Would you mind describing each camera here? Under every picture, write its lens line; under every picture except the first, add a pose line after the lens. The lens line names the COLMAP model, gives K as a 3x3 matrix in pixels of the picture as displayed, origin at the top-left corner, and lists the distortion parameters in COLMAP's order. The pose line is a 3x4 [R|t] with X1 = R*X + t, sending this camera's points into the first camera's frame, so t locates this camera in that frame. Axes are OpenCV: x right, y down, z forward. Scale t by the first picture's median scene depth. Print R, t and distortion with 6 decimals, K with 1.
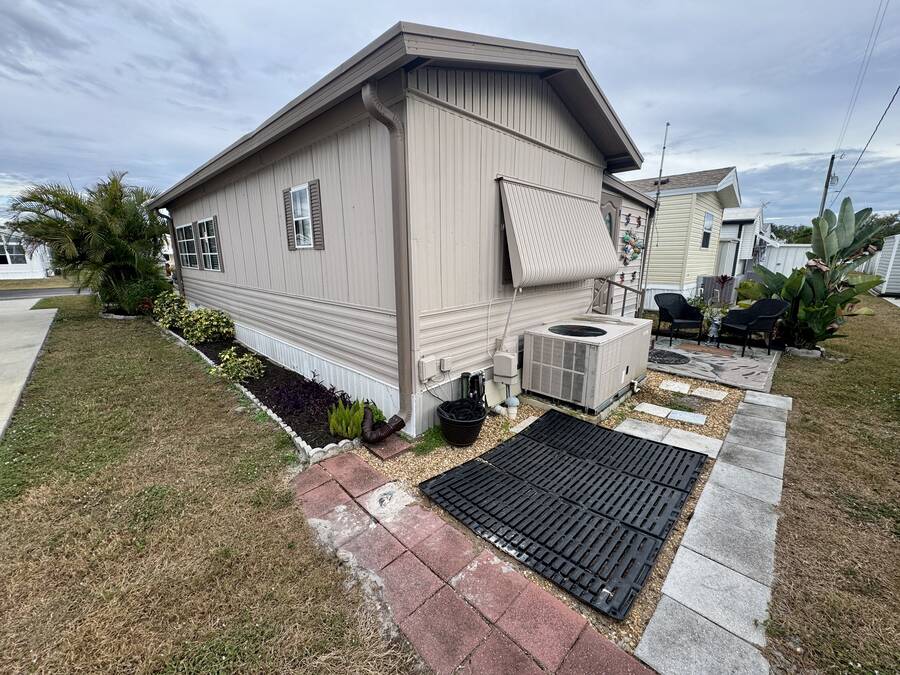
lens RADIAL K [[354.0, 0, 450.0], [0, 354.0, 337.5], [0, 0, 1]] dist [-0.001672, -0.000317]
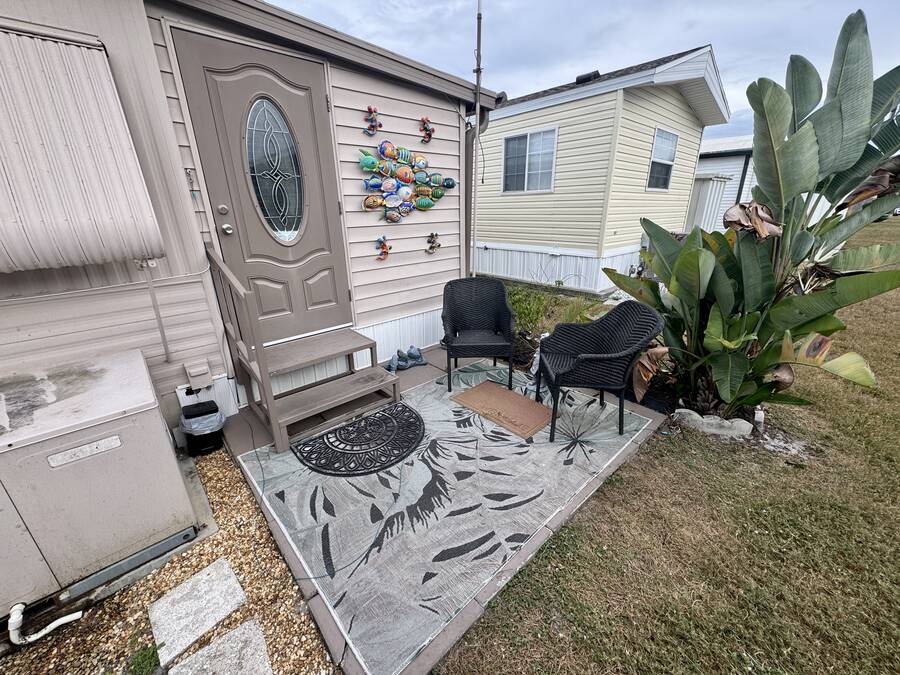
lens RADIAL K [[354.0, 0, 450.0], [0, 354.0, 337.5], [0, 0, 1]] dist [-0.001672, -0.000317]
pose [[0.998579, 0.008854, -0.052554, 0.717758], [-0.001984, 0.991597, 0.129347, -0.125823], [0.053258, -0.129058, 0.990206, 0.575926]]
